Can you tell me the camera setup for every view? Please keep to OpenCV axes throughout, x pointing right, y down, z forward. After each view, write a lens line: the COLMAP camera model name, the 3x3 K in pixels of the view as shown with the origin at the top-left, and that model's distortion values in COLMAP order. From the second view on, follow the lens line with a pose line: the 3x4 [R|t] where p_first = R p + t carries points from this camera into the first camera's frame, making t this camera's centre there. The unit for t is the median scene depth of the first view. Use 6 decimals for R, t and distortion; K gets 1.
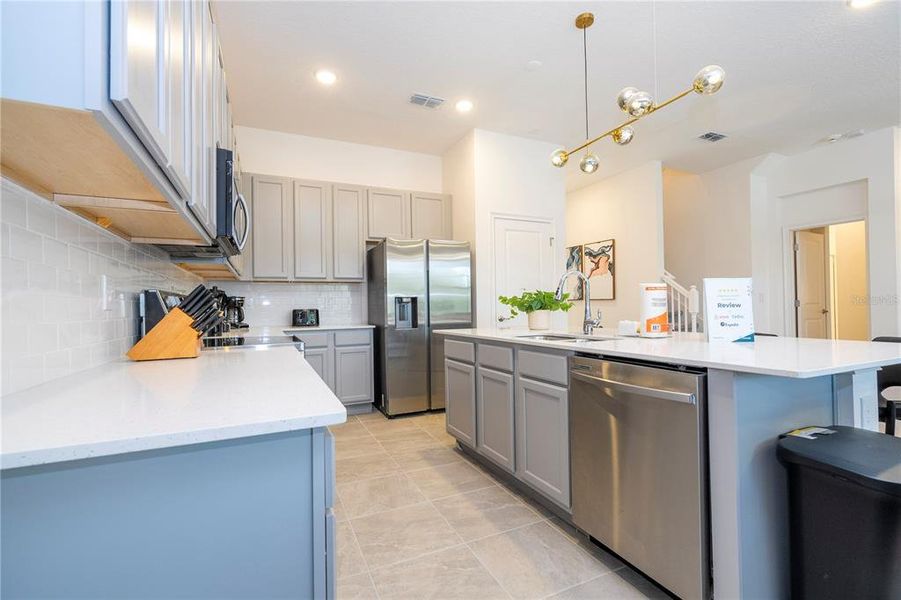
lens RADIAL K [[407.4, 0, 450.5], [0, 407.4, 300.0], [0, 0, 1]] dist [-0.000805, 0.000612]
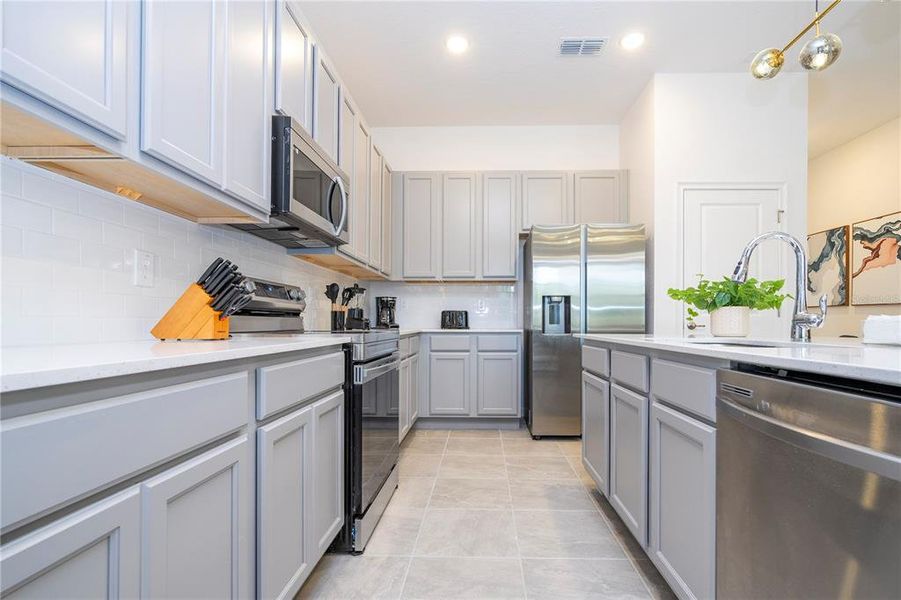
lens RADIAL K [[418.1, 0, 473.9], [0, 418.1, 320.2], [0, 0, 1]] dist [-0.001026, 0.000190]
pose [[0.900080, 0.015546, -0.435447, 0.112010], [-0.009308, 0.999821, 0.016455, 0.030698], [0.435625, -0.010757, 0.900064, 0.166384]]
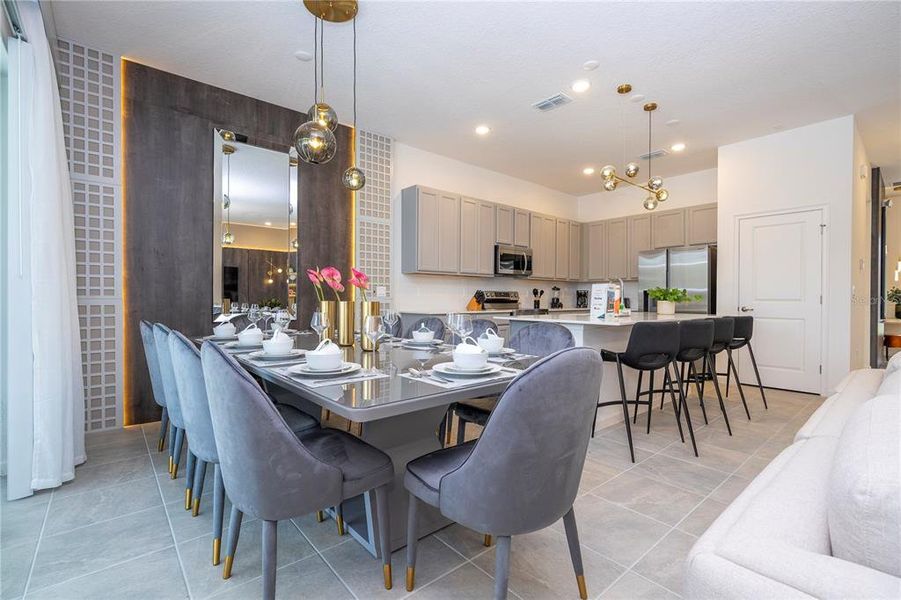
lens RADIAL K [[407.4, 0, 450.5], [0, 407.4, 300.0], [0, 0, 1]] dist [-0.000805, 0.000612]
pose [[0.268814, 0.019787, -0.962989, 1.121896], [0.007602, 0.999714, 0.022664, -0.012423], [0.963162, -0.013414, 0.268587, -0.085743]]
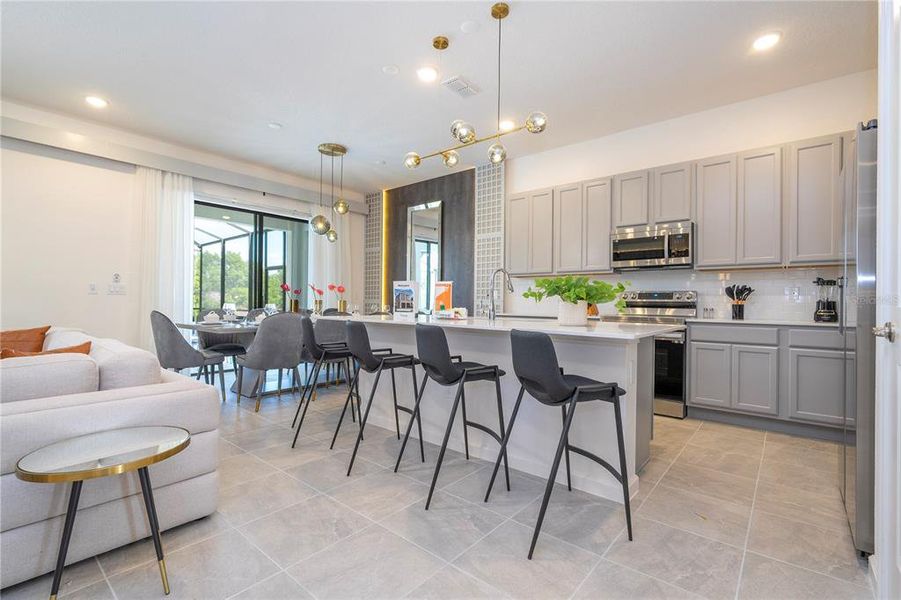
lens RADIAL K [[407.4, 0, 450.5], [0, 407.4, 300.0], [0, 0, 1]] dist [-0.000805, 0.000612]
pose [[-0.902531, 0.005652, -0.430587, 0.623452], [0.013335, 0.999801, -0.014828, 0.024502], [0.430418, -0.019125, -0.902427, 1.294526]]
